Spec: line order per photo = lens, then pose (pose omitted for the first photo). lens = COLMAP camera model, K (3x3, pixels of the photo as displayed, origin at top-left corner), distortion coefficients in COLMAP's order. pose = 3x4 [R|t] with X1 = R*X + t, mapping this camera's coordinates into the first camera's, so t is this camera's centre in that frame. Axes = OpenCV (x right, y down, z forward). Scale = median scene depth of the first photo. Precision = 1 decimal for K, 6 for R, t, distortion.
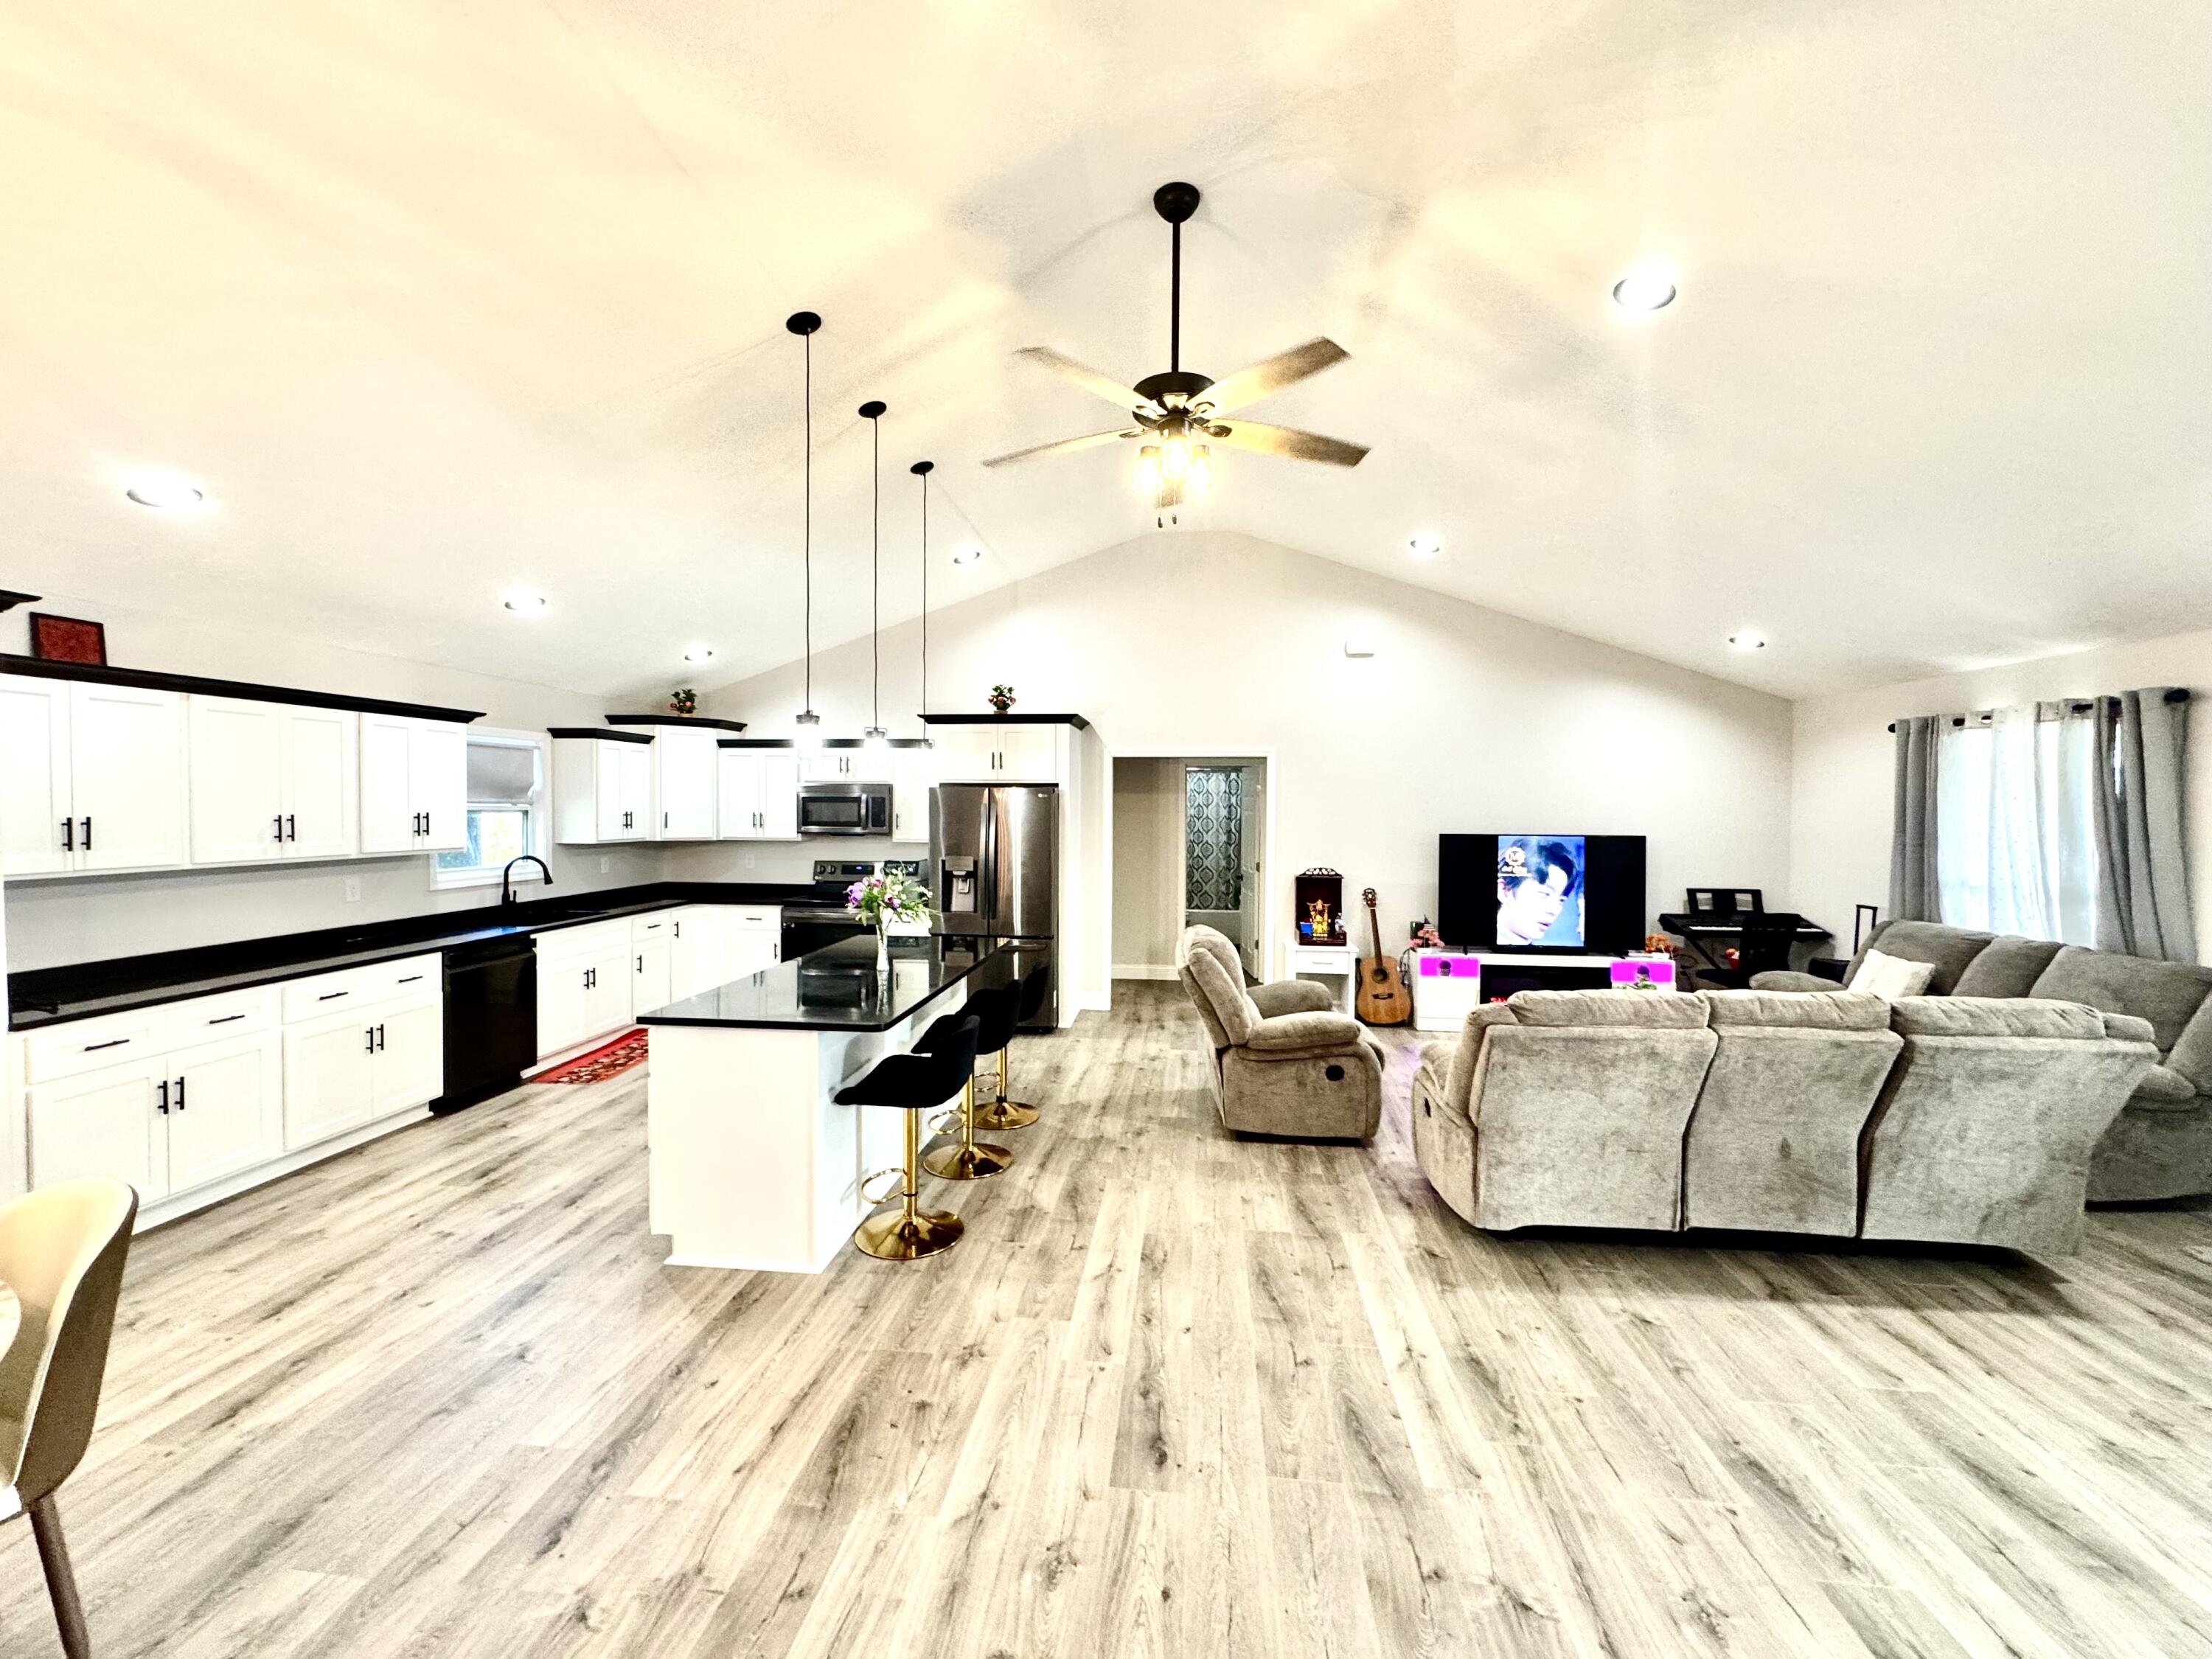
lens RADIAL K [[880.6, 0, 1104.5], [0, 880.6, 826.4], [0, 0, 1]] dist [-0.002371, -0.000647]
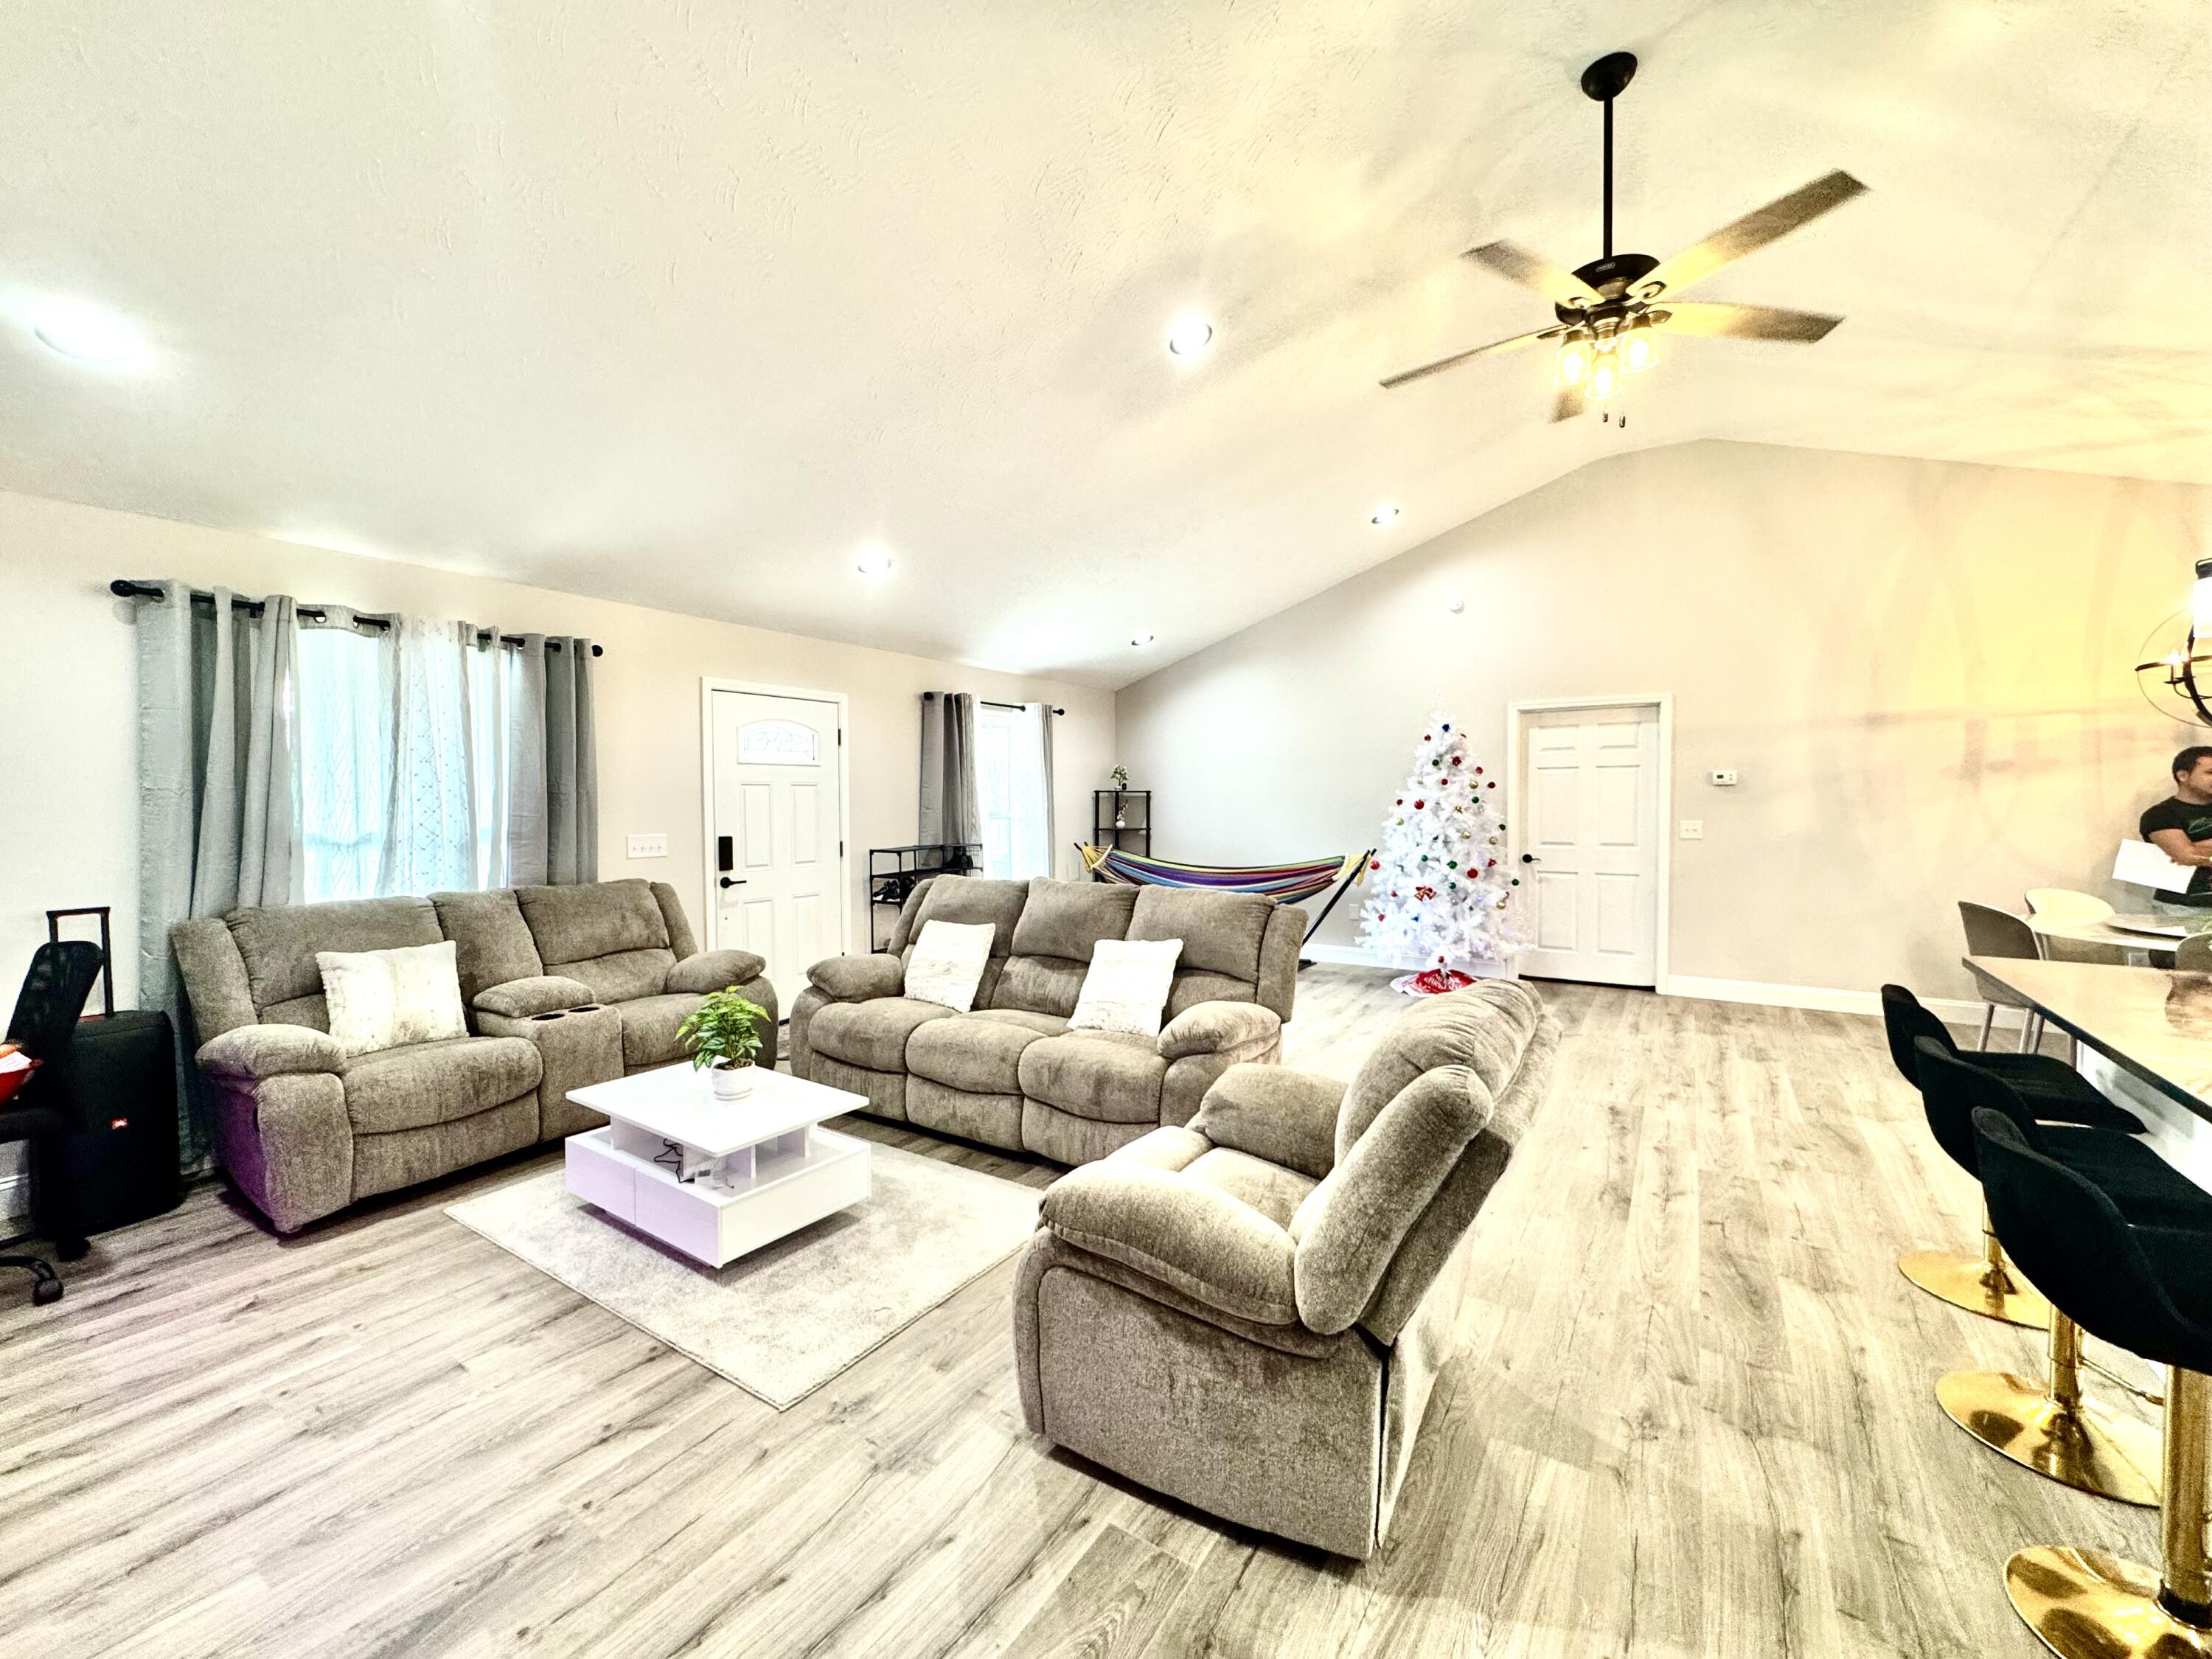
lens RADIAL K [[880.6, 0, 1106.4], [0, 880.6, 826.2], [0, 0, 1]] dist [-0.002371, -0.000647]
pose [[-0.889189, -0.014995, 0.457295, 0.082331], [0.009601, 0.998631, 0.051413, 0.023307], [-0.457440, 0.050106, -0.887828, 1.463629]]
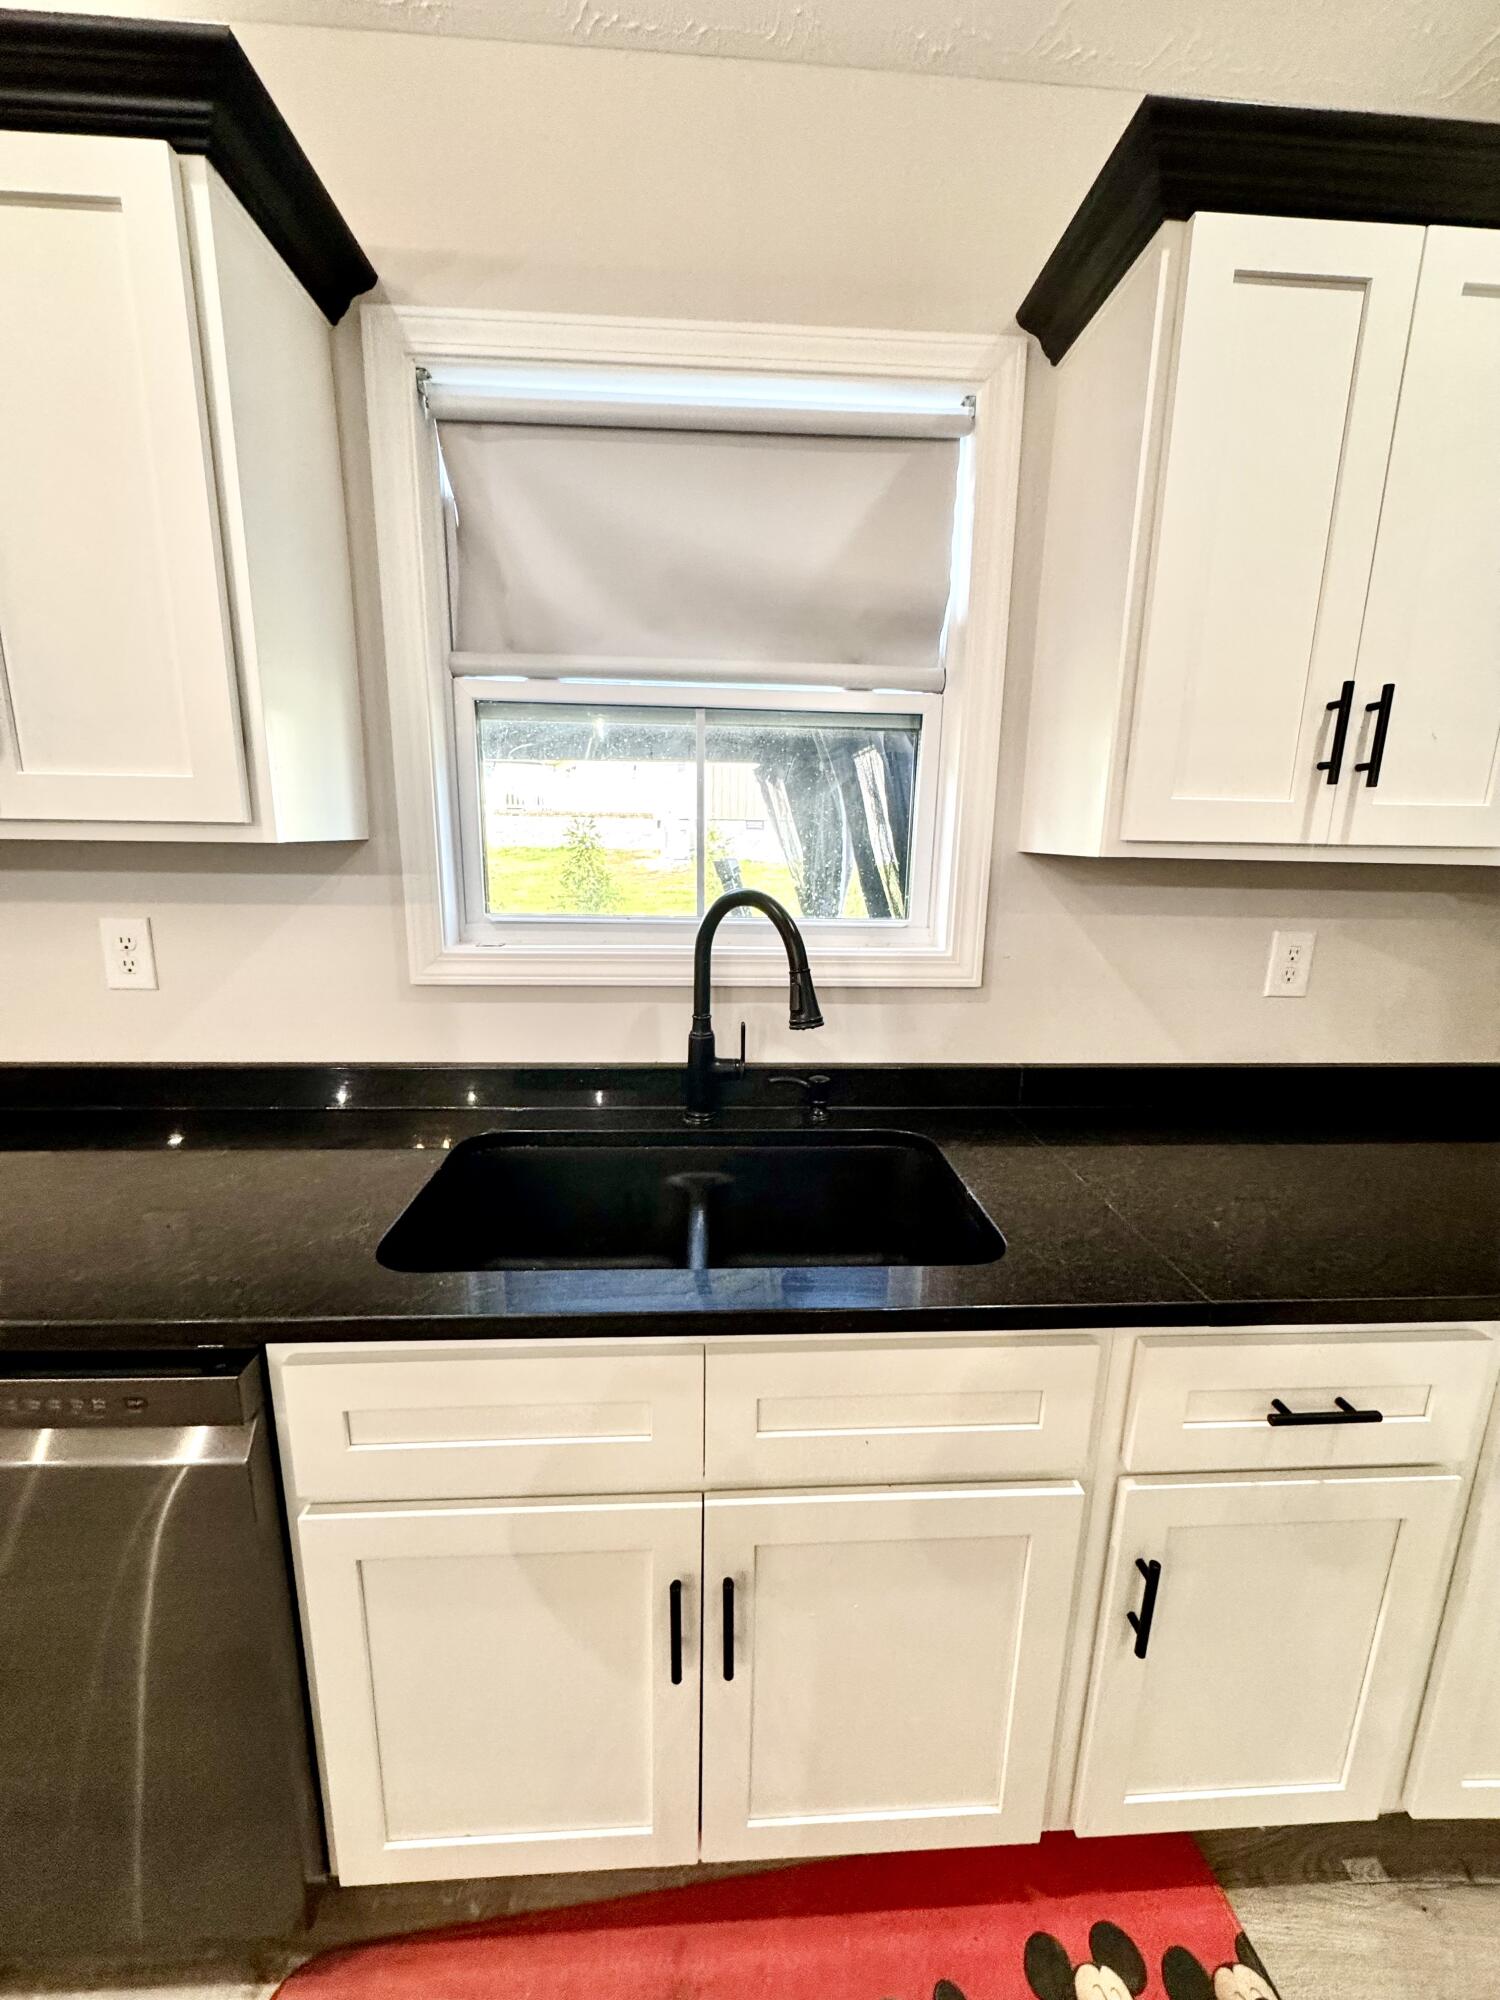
lens RADIAL K [[796.2, 0, 756.1], [0, 796.2, 998.1], [0, 0, 1]] dist [-0.002371, -0.000647]
pose [[0.161072, 0.199412, -0.966587, -0.569154], [-0.038641, 0.979899, 0.195719, 0.026447], [0.986186, 0.005825, 0.165539, 1.227307]]
